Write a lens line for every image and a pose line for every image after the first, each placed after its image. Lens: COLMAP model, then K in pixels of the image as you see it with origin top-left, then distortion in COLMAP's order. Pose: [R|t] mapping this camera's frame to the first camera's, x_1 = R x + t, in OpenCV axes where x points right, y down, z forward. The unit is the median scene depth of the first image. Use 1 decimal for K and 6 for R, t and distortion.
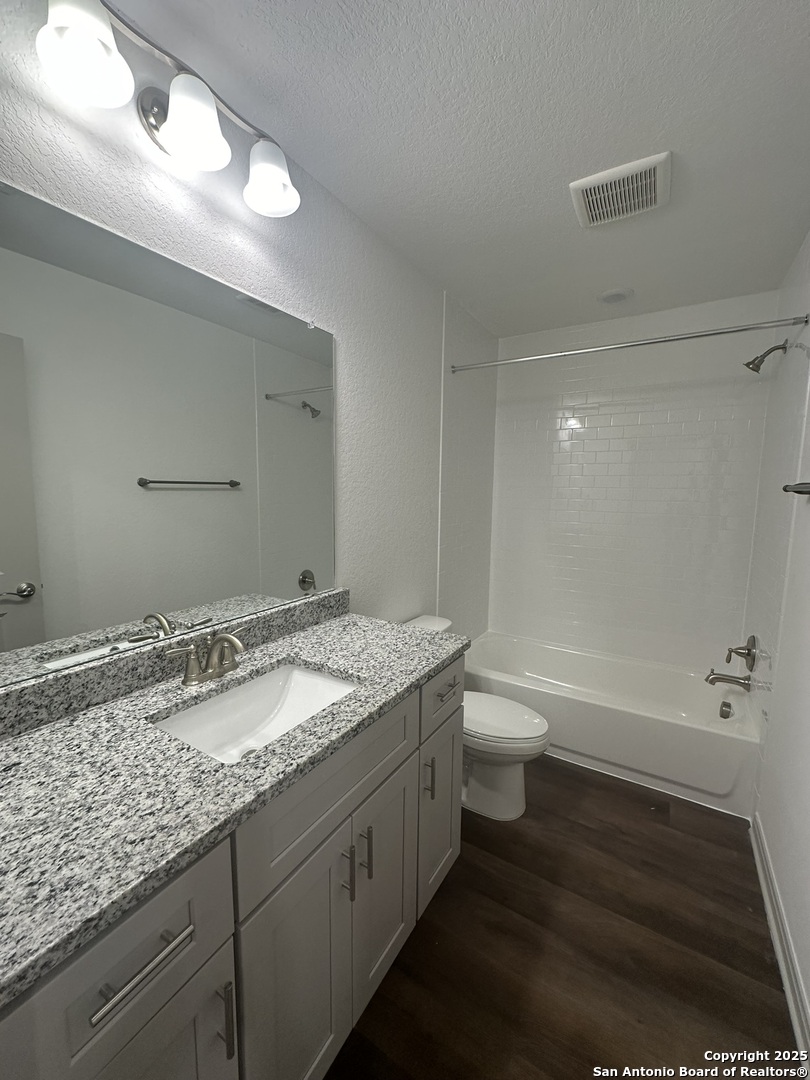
lens RADIAL K [[430.0, 0, 405.0], [0, 430.0, 540.0], [0, 0, 1]] dist [-0.001592, 0.000062]
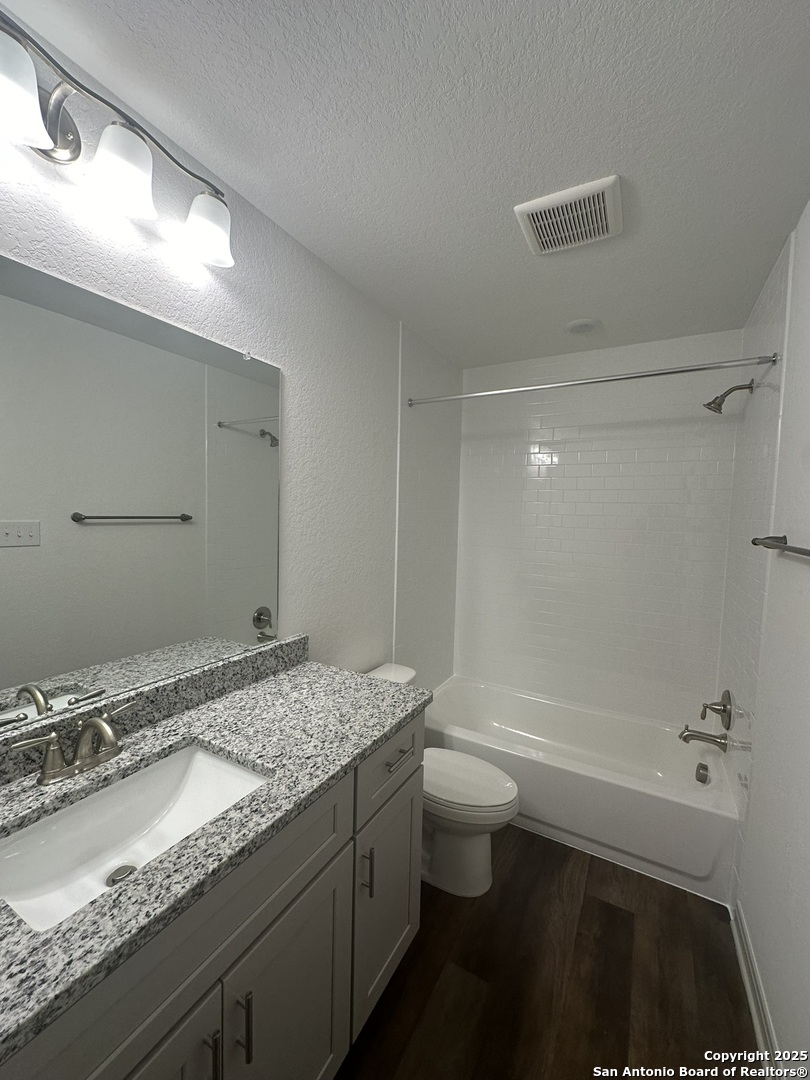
lens RADIAL K [[433.1, 0, 410.7], [0, 433.1, 546.8], [0, 0, 1]] dist [-0.000486, -0.000093]
pose [[0.998855, 0.003877, 0.047678, 0.079416], [-0.001372, 0.998622, -0.052458, -0.037246], [-0.047816, 0.052332, 0.997484, 0.083103]]
